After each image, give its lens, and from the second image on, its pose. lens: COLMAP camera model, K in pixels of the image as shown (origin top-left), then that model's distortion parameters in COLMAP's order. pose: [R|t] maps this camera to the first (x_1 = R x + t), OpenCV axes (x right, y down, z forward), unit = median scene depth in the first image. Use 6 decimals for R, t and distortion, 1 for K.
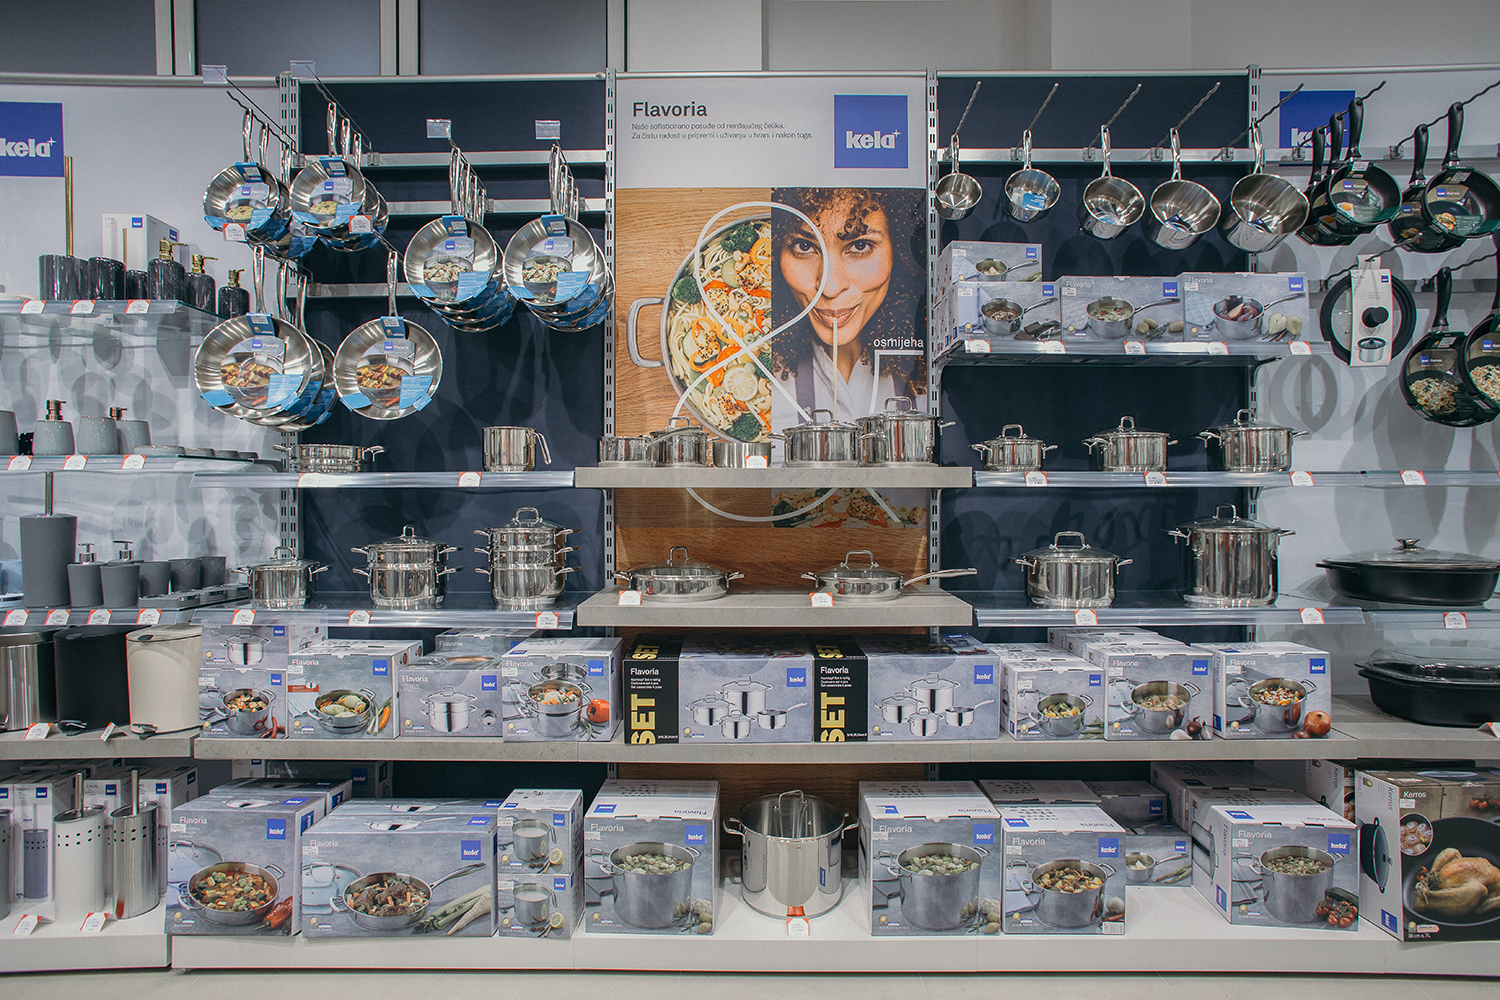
lens RADIAL K [[731.2, 0, 736.6], [0, 731.2, 487.8], [0, 0, 1]] dist [-0.043843, 0.018203]
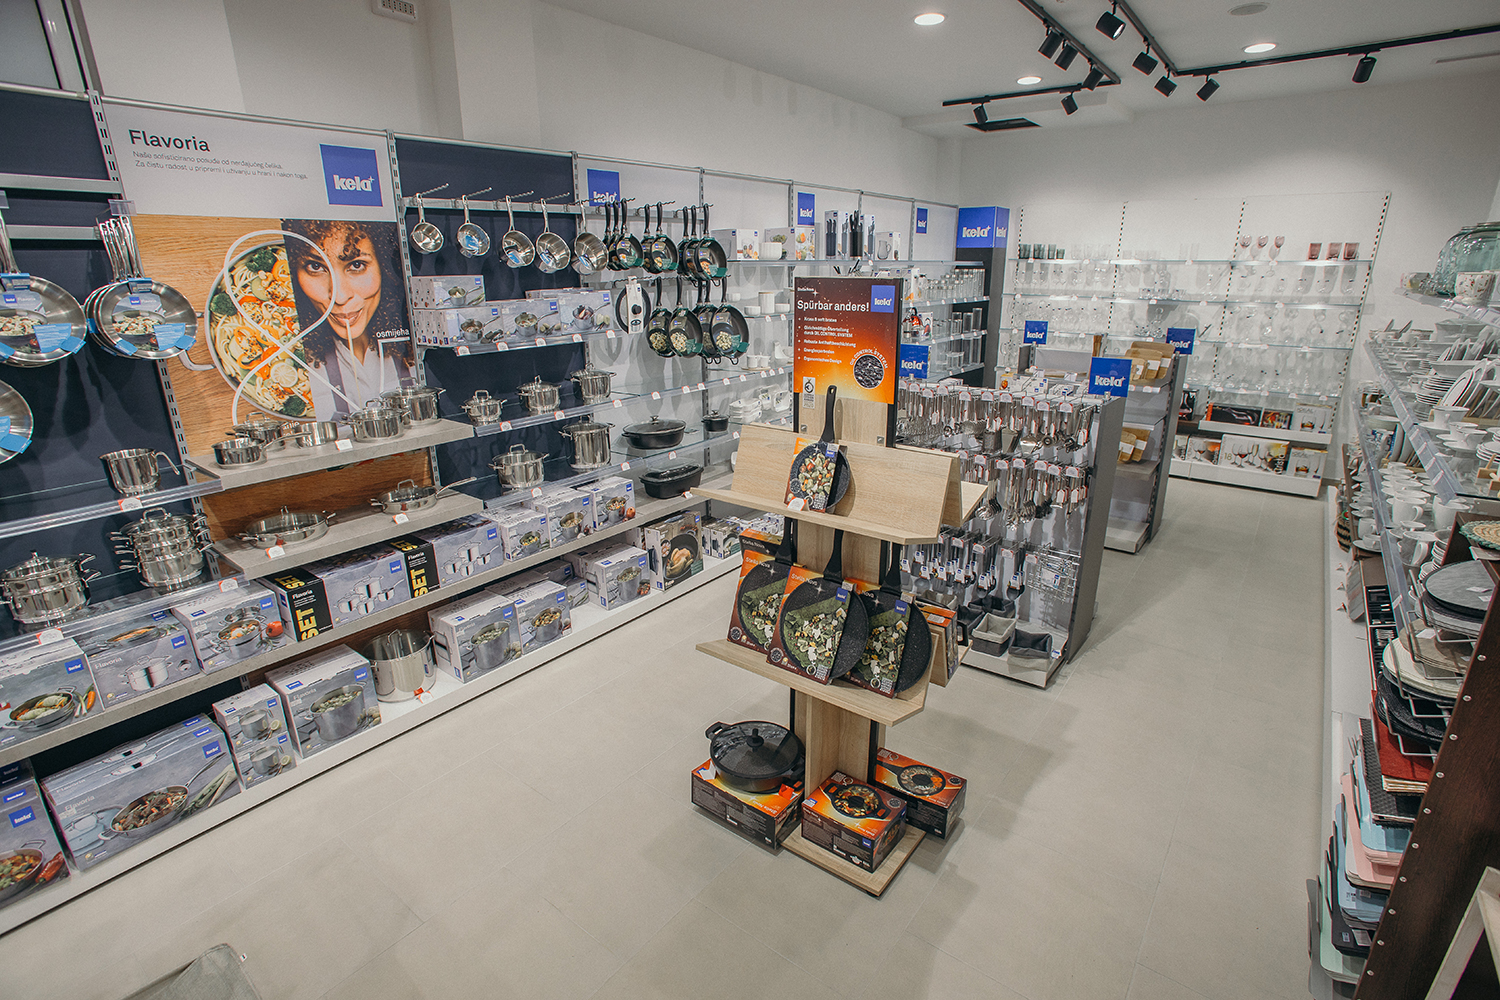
lens RADIAL K [[731.2, 0, 758.7], [0, 731.2, 507.2], [0, 0, 1]] dist [-0.043843, 0.018203]
pose [[0.597820, -0.253424, 0.760518, -0.608681], [0.011799, 0.951393, 0.307754, -0.348030], [-0.801543, -0.175008, 0.571752, -0.552403]]
